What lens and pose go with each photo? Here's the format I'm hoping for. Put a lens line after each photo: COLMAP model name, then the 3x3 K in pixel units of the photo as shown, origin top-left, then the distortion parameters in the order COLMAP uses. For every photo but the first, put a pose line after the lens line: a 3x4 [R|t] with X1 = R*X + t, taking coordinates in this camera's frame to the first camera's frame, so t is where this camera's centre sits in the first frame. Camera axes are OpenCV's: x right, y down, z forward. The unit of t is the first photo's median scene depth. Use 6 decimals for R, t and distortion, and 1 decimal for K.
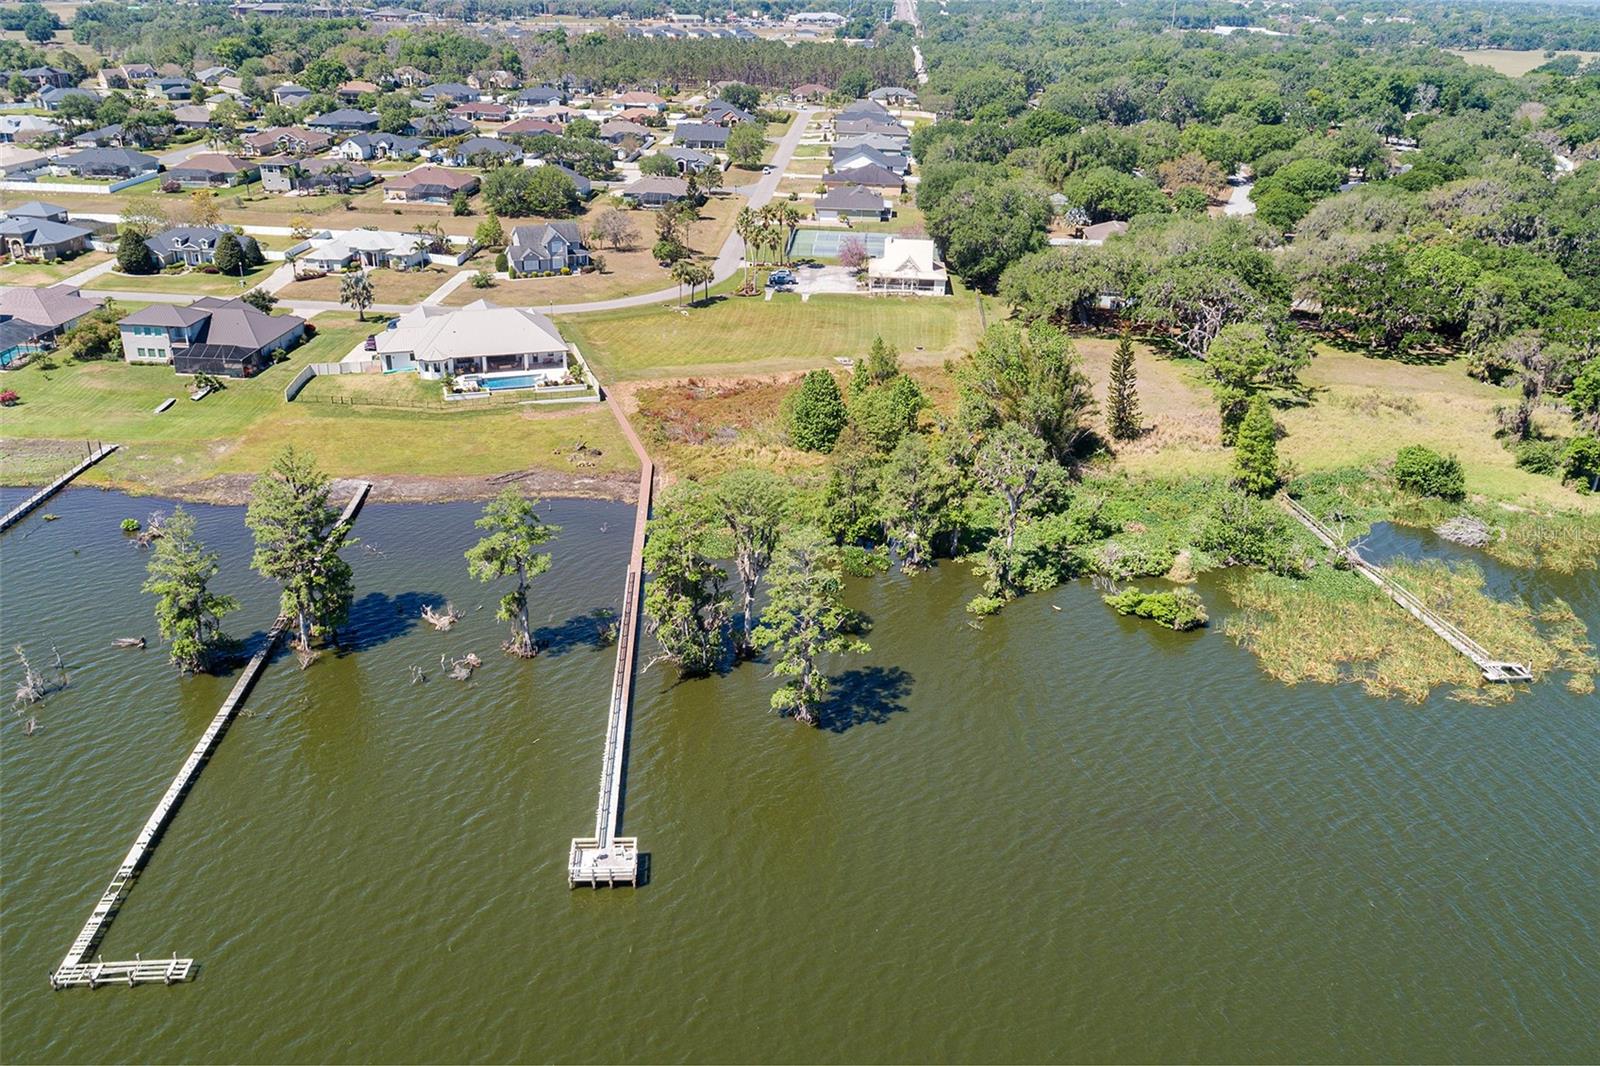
lens RADIAL K [[1273.4, 0, 802.9], [0, 1273.4, 535.7], [0, 0, 1]] dist [-0.017567, 0.010442]
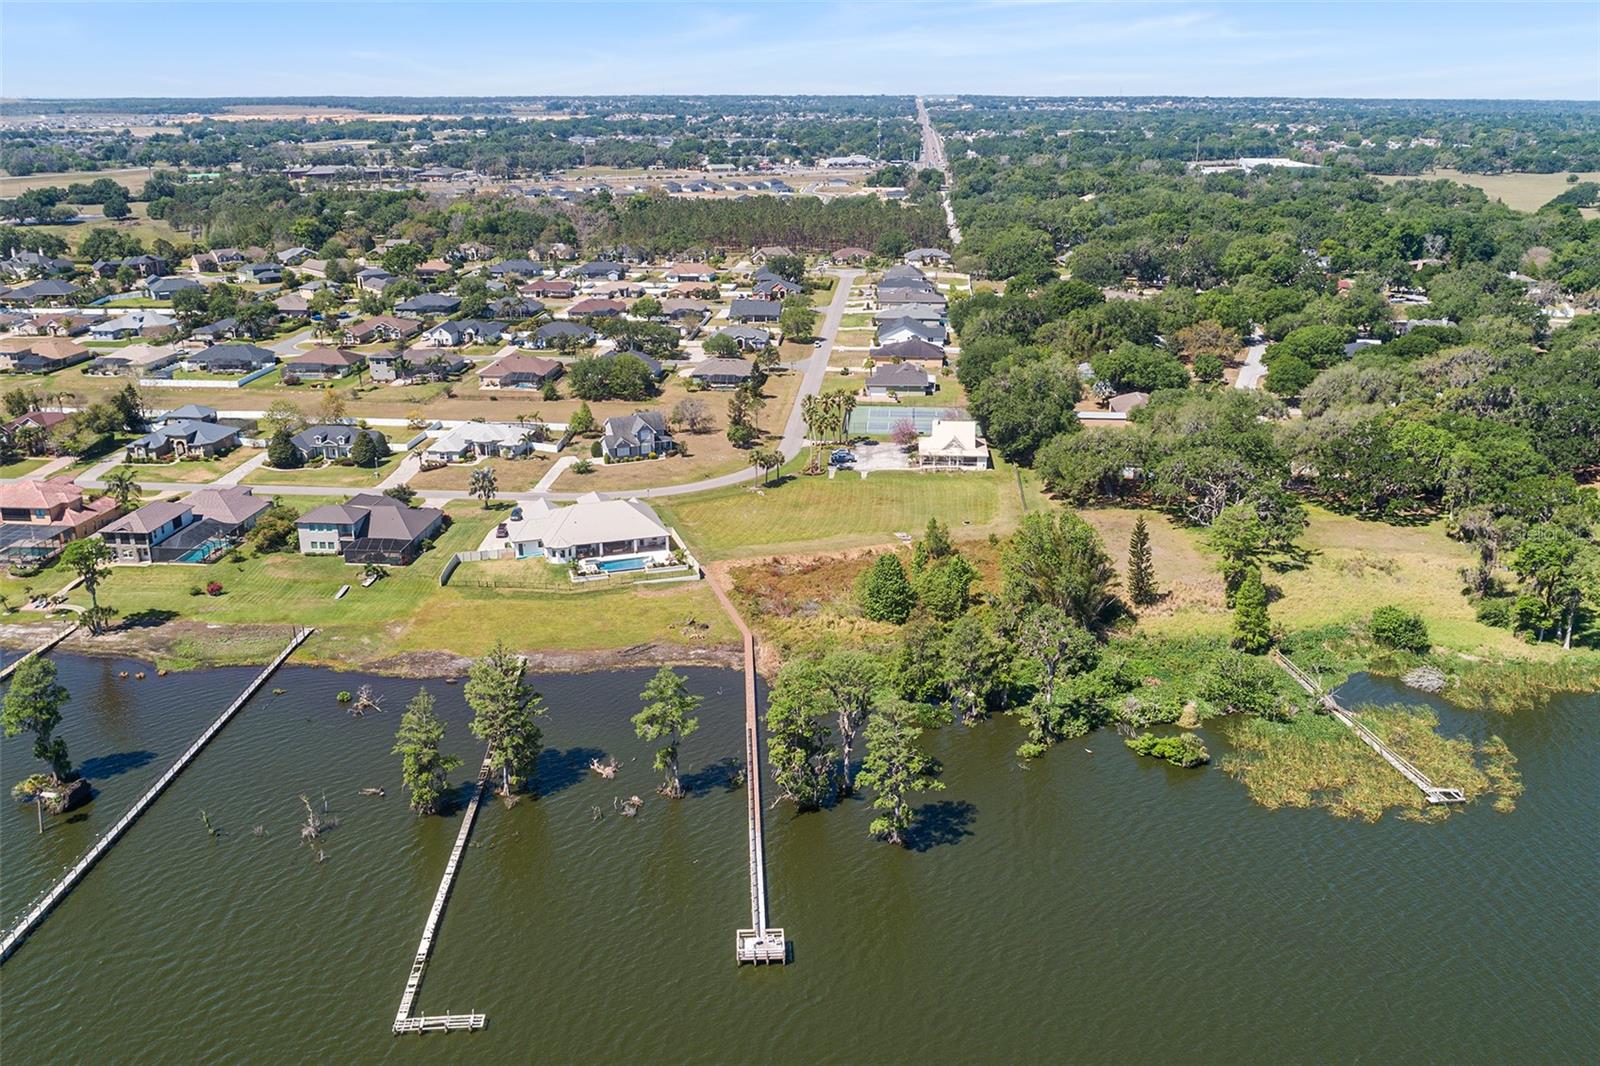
lens RADIAL K [[1273.4, 0, 802.9], [0, 1273.4, 535.7], [0, 0, 1]] dist [-0.017567, 0.010442]
pose [[0.999174, -0.023970, -0.032828, -0.021400], [0.020332, 0.994054, -0.106977, -0.015464], [0.035197, 0.106221, 0.993719, -0.166466]]
